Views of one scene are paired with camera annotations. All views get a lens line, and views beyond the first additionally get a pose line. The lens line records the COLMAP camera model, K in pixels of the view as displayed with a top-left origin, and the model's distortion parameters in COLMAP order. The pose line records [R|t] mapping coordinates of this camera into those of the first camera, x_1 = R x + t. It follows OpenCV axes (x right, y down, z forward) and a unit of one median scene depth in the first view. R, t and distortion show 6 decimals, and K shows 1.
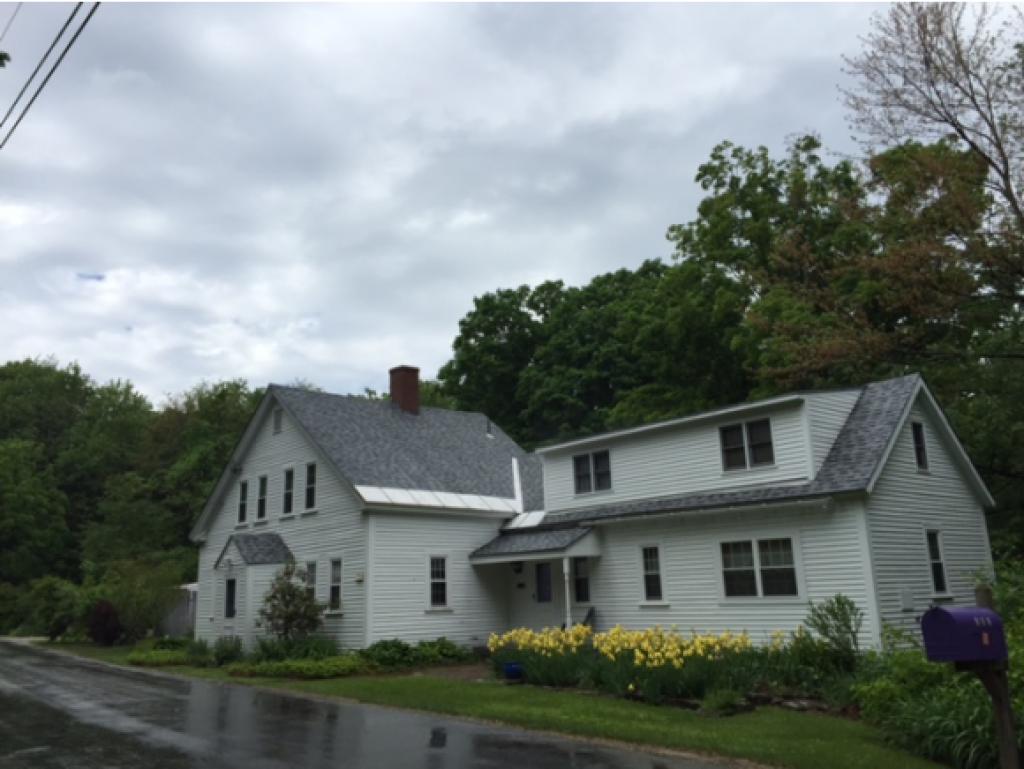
lens RADIAL K [[883.4, 0, 508.3], [0, 883.4, 380.3], [0, 0, 1]] dist [0.088621, -0.119215]
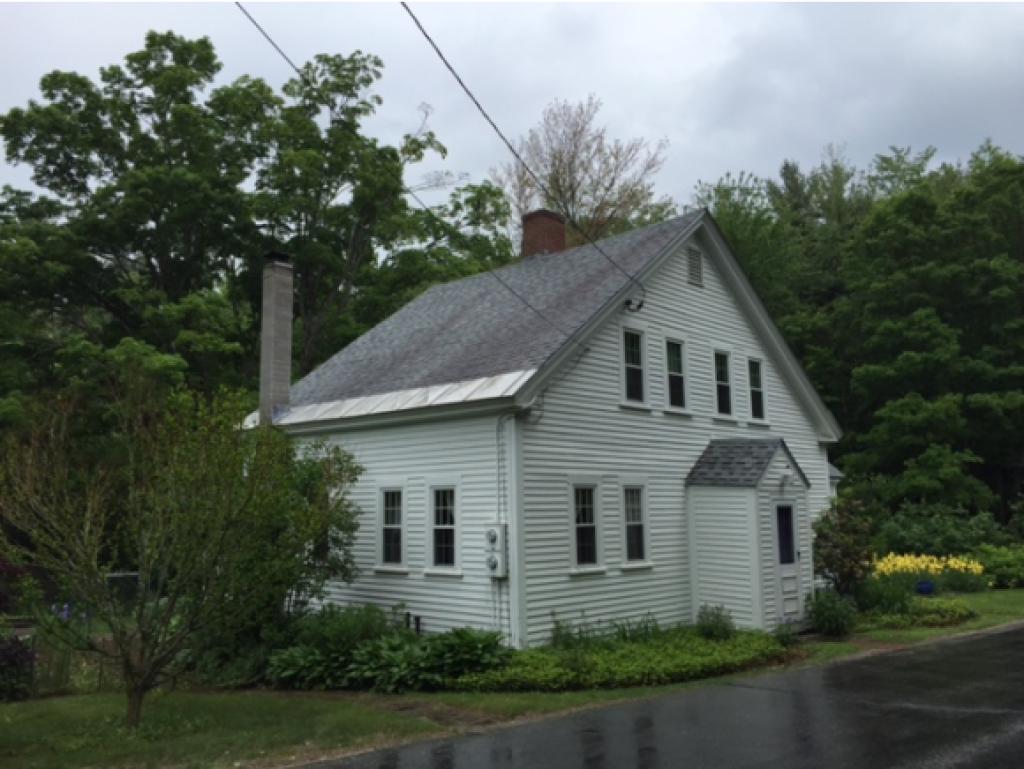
lens RADIAL K [[883.4, 0, 513.1], [0, 883.4, 387.7], [0, 0, 1]] dist [0.088621, -0.119215]
pose [[-0.092592, 0.175887, 0.980046, -0.997208], [-0.222990, 0.955611, -0.192569, 0.327321], [-0.970413, -0.236371, -0.049261, 1.314217]]
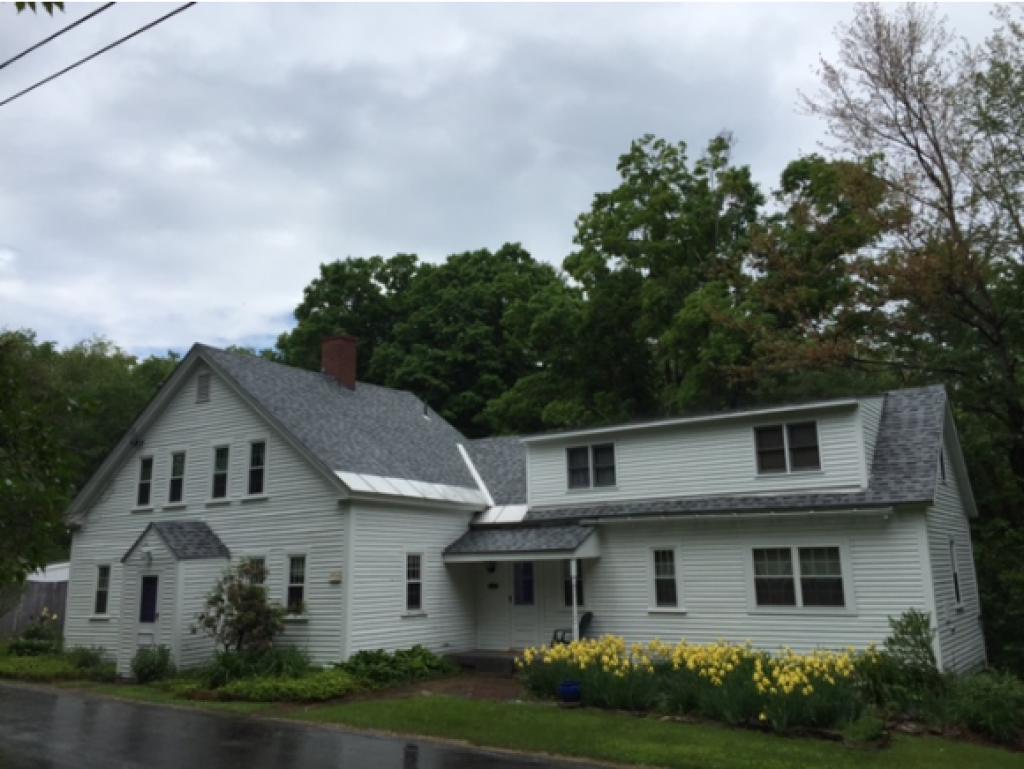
lens RADIAL K [[883.4, 0, 512.6], [0, 883.4, 381.3], [0, 0, 1]] dist [0.088621, -0.119215]
pose [[0.965104, 0.065905, 0.253437, -0.220328], [-0.071719, 0.997330, 0.013758, 0.008051], [-0.251853, -0.031454, 0.967254, 0.125857]]
